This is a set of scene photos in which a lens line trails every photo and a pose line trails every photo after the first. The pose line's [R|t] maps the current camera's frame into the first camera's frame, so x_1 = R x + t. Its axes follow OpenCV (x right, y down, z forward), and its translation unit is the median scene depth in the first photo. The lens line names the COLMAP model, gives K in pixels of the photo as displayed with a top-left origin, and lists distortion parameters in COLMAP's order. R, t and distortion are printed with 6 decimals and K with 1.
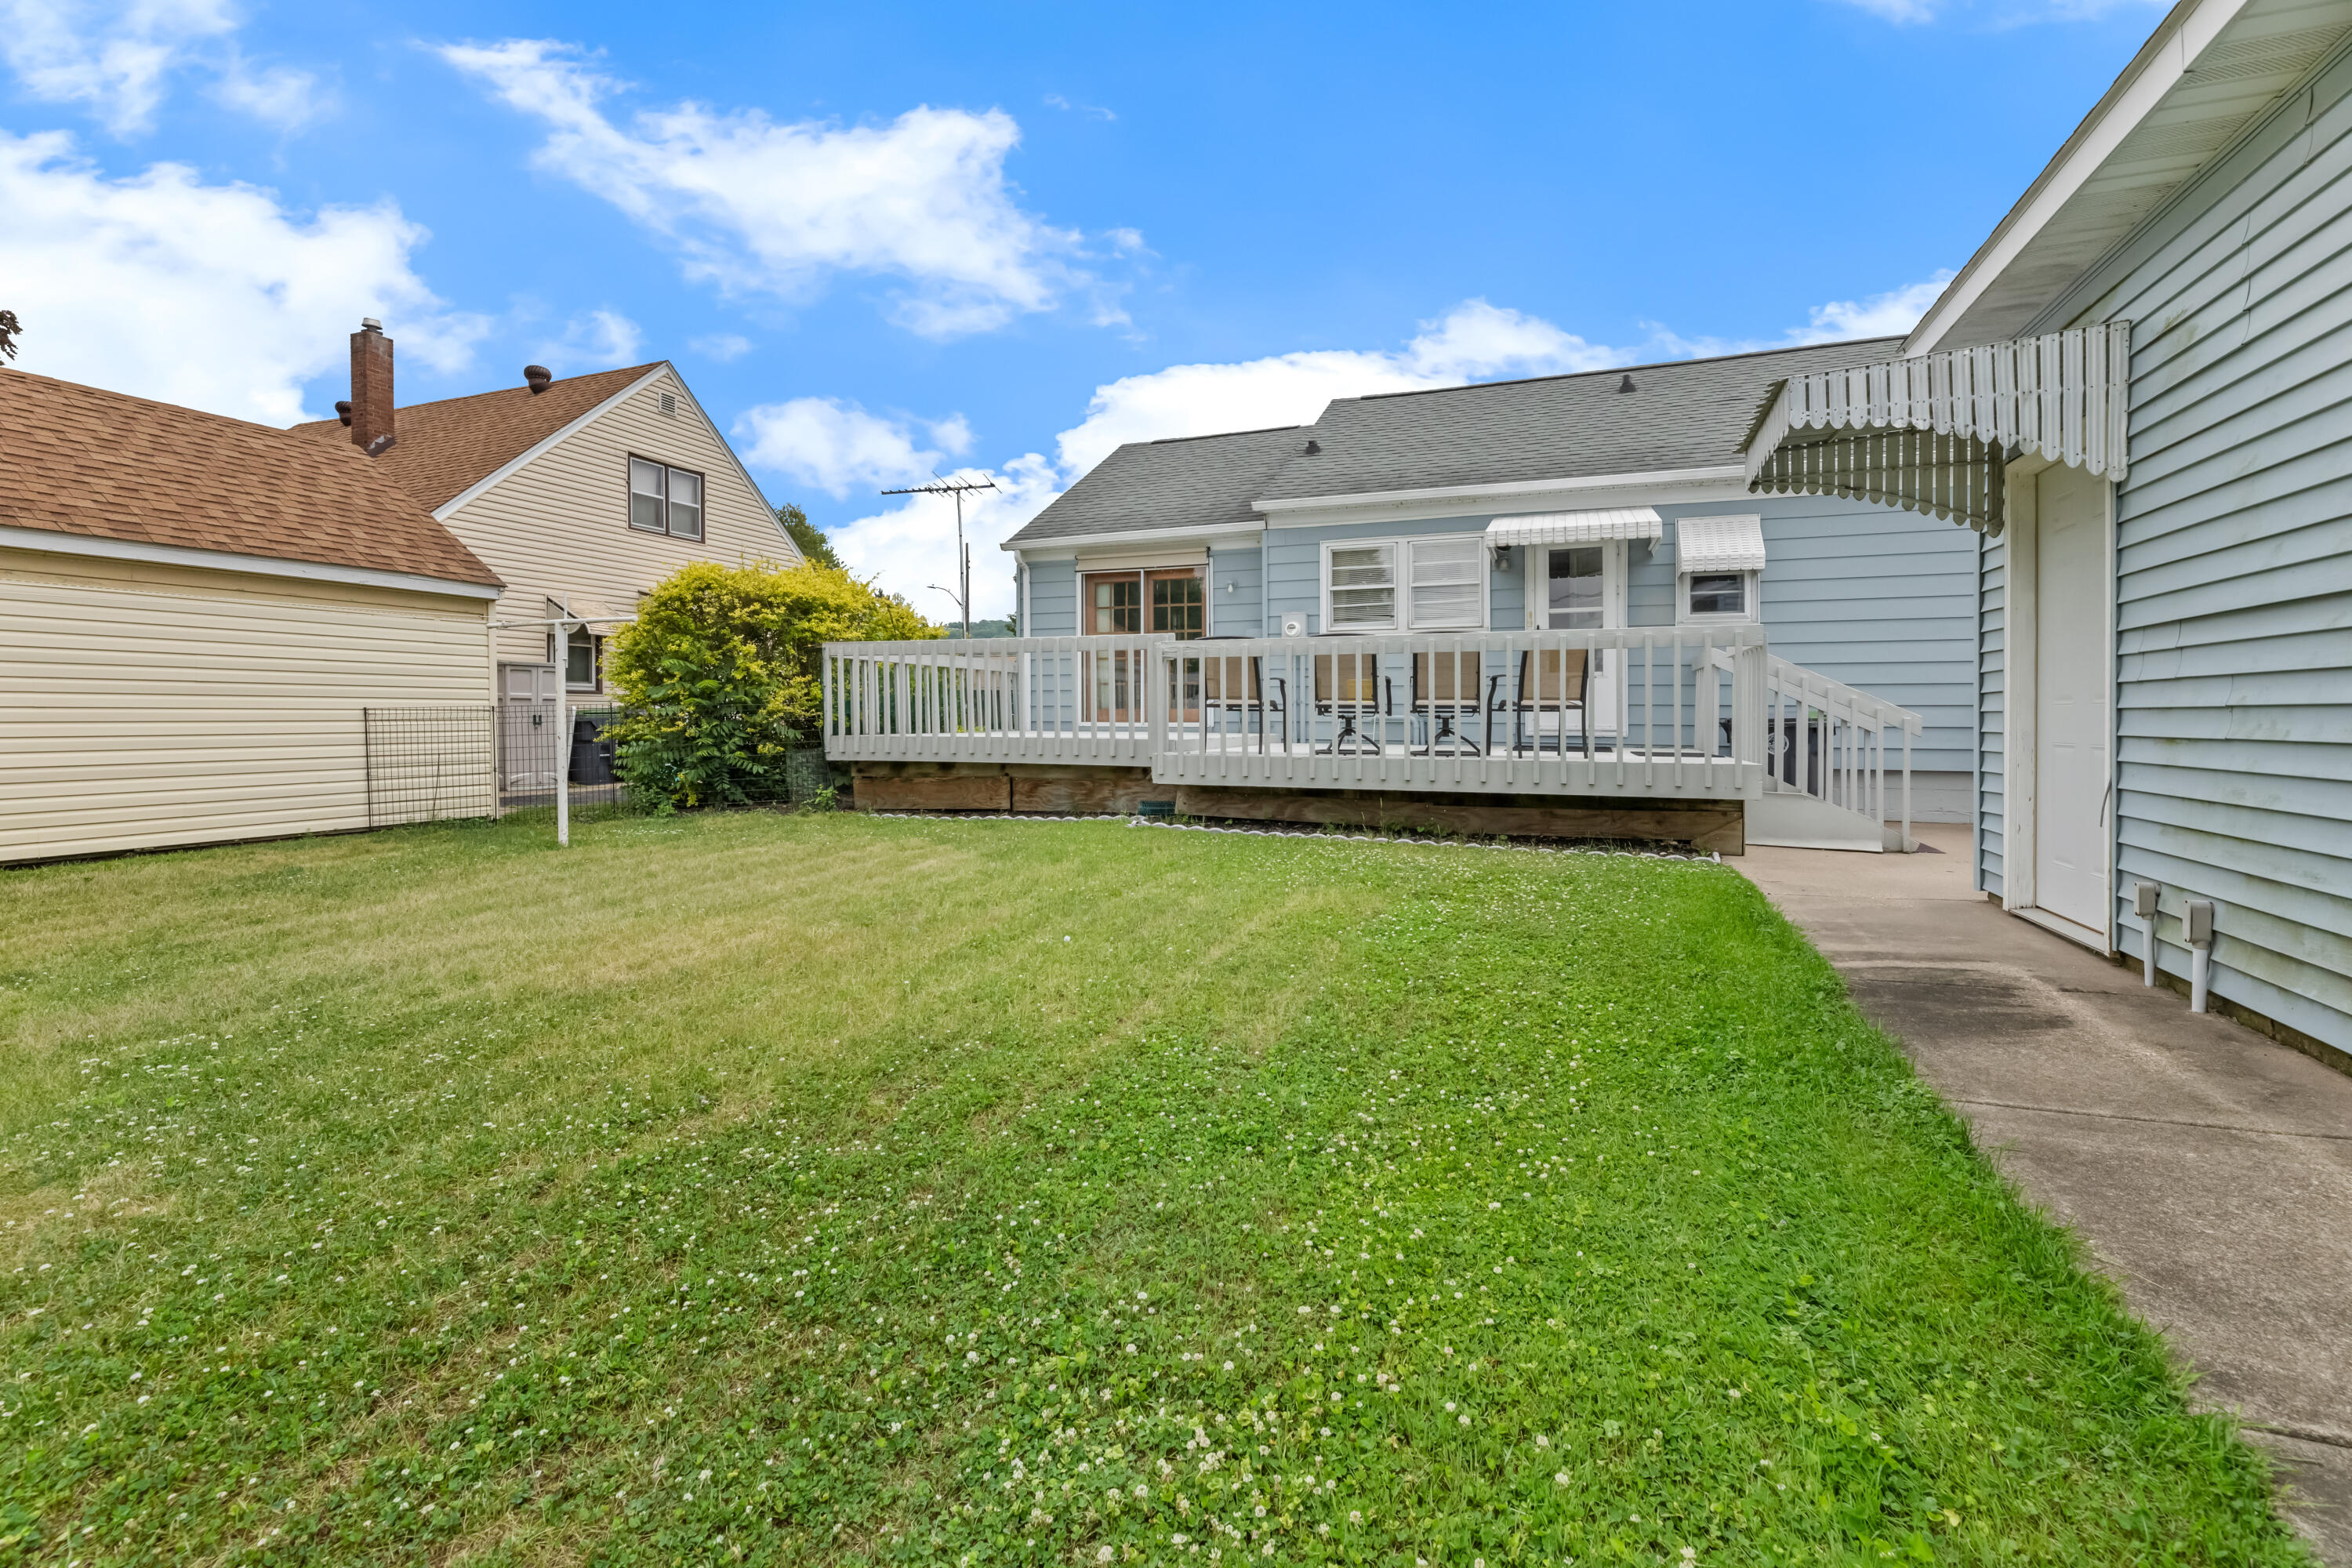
lens RADIAL K [[978.7, 0, 1171.1], [0, 978.7, 725.5], [0, 0, 1]] dist [0.000698, -0.000093]
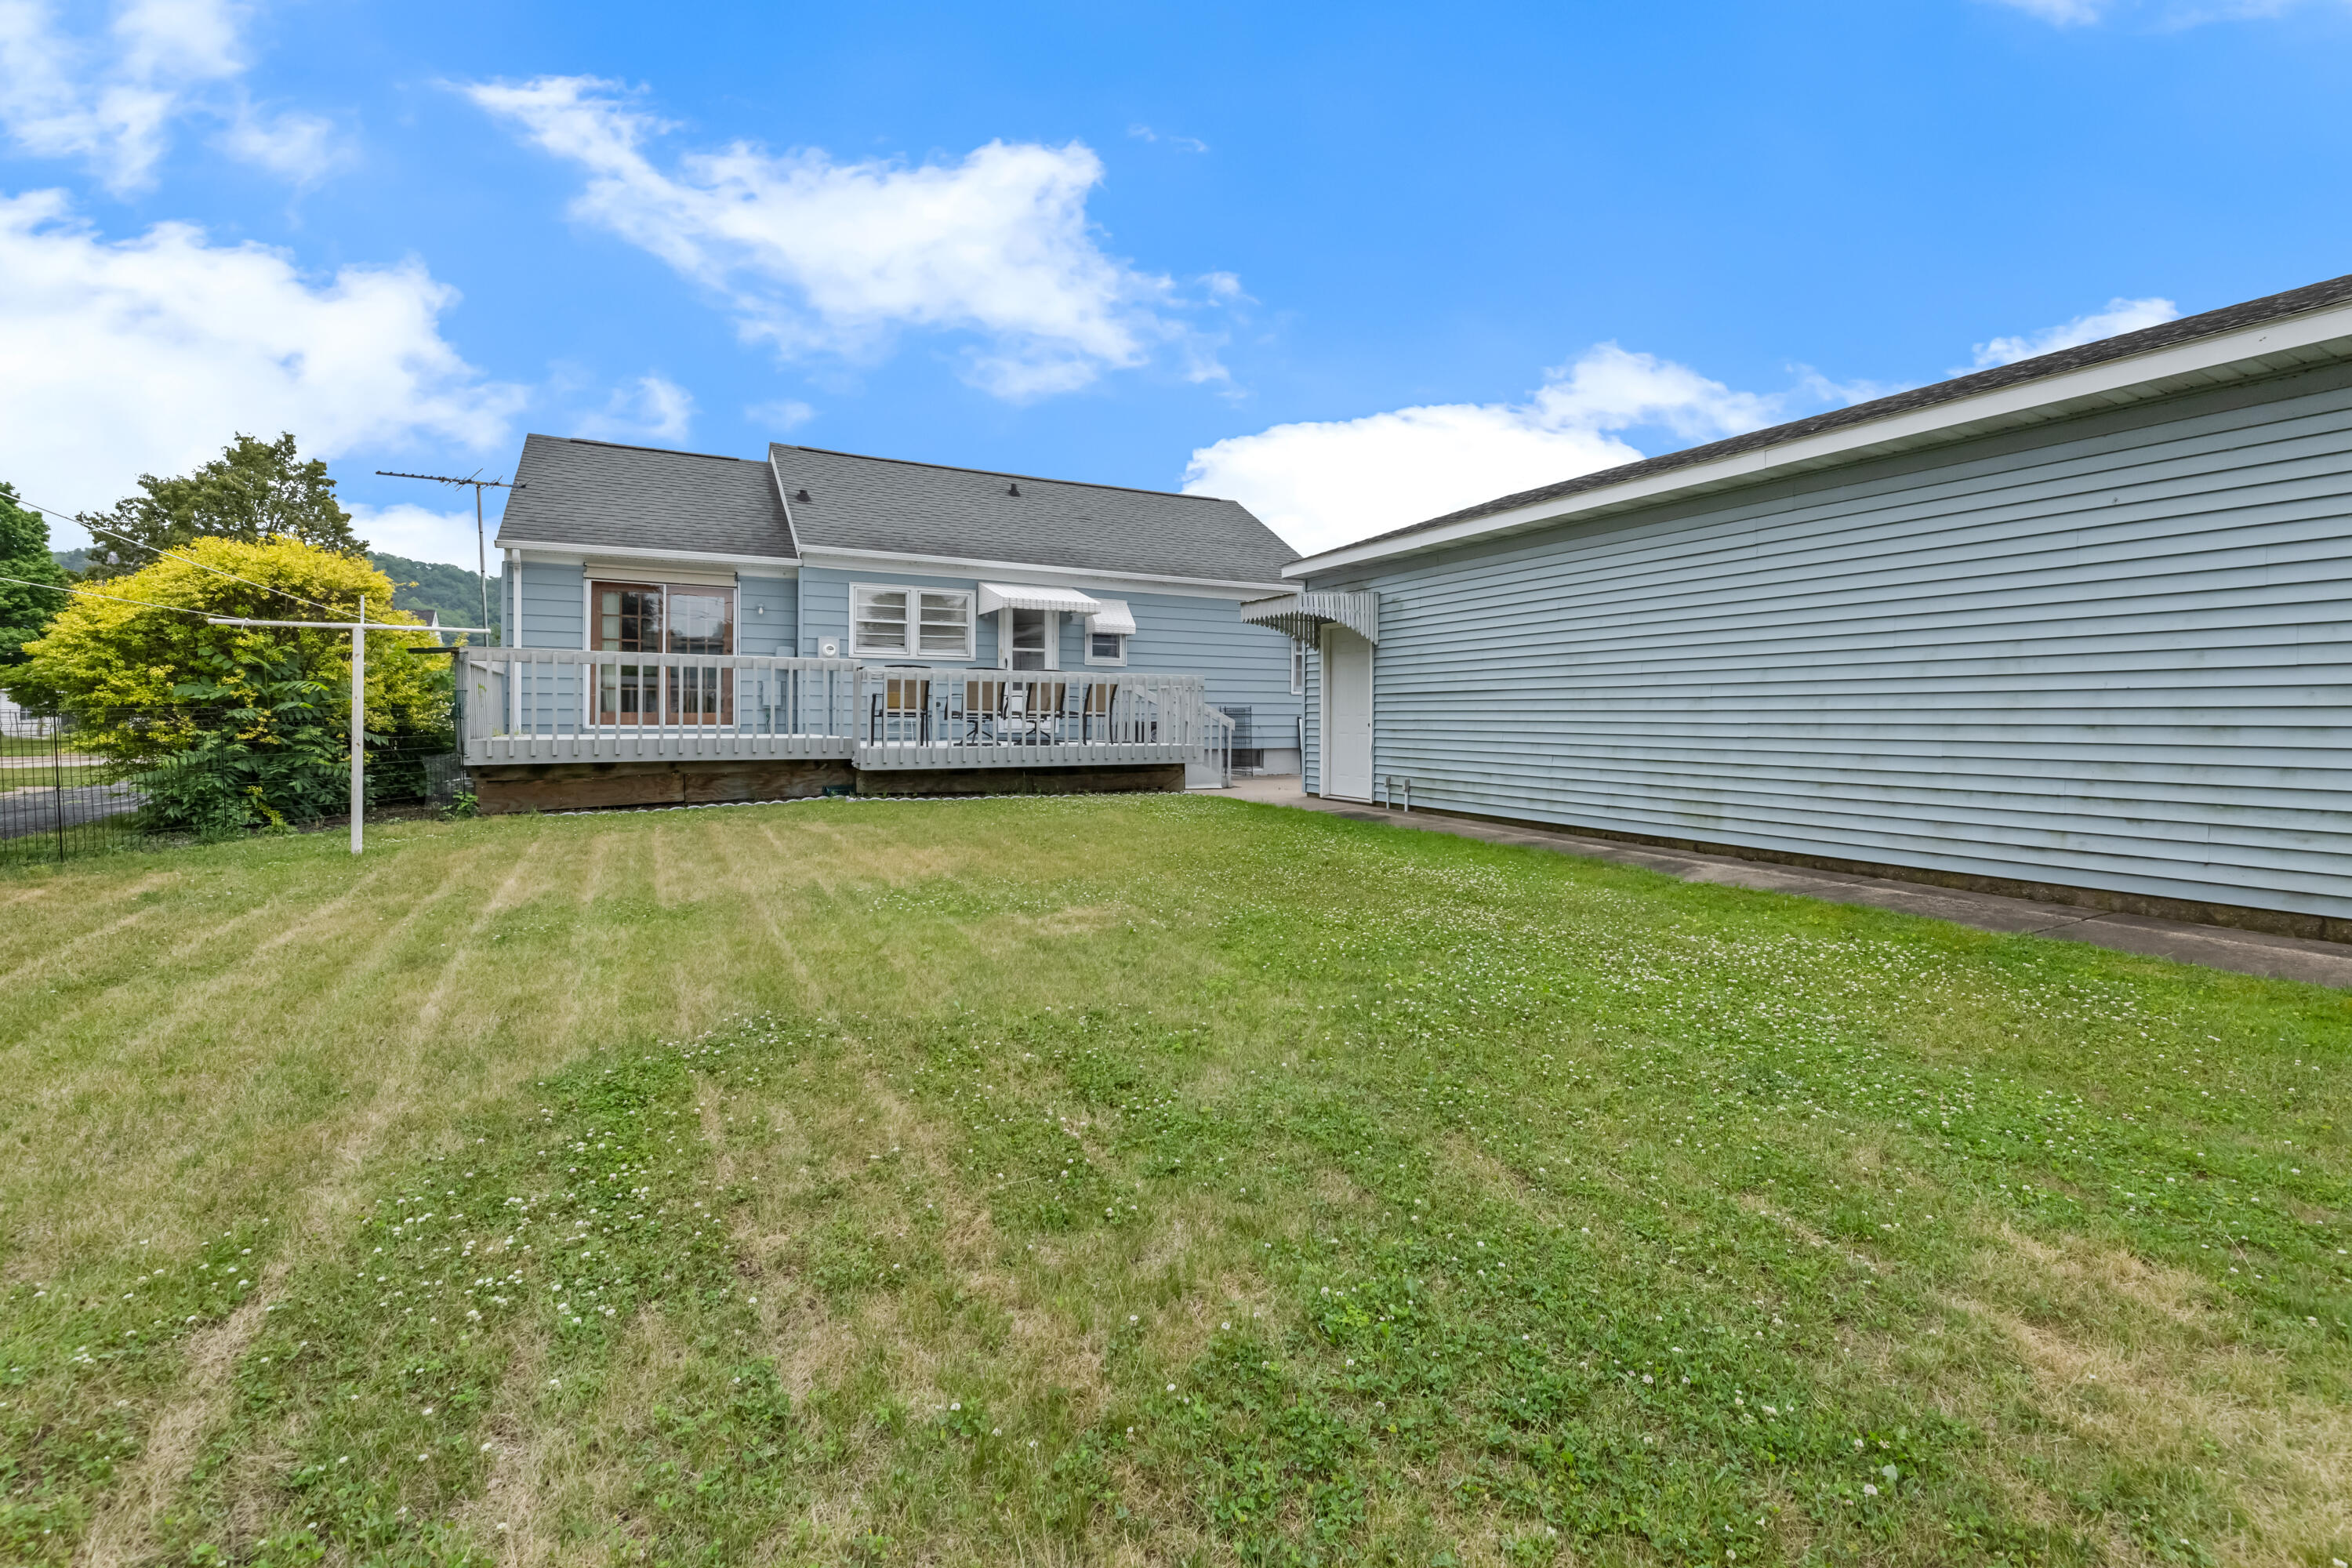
lens RADIAL K [[958.9, 0, 1180.3], [0, 958.9, 760.0], [0, 0, 1]] dist [0.000407, -0.000038]
pose [[0.667184, -0.032933, 0.744165, -0.599561], [0.004594, 0.999185, 0.040101, -0.005900], [-0.744879, -0.023336, 0.666791, -0.192420]]
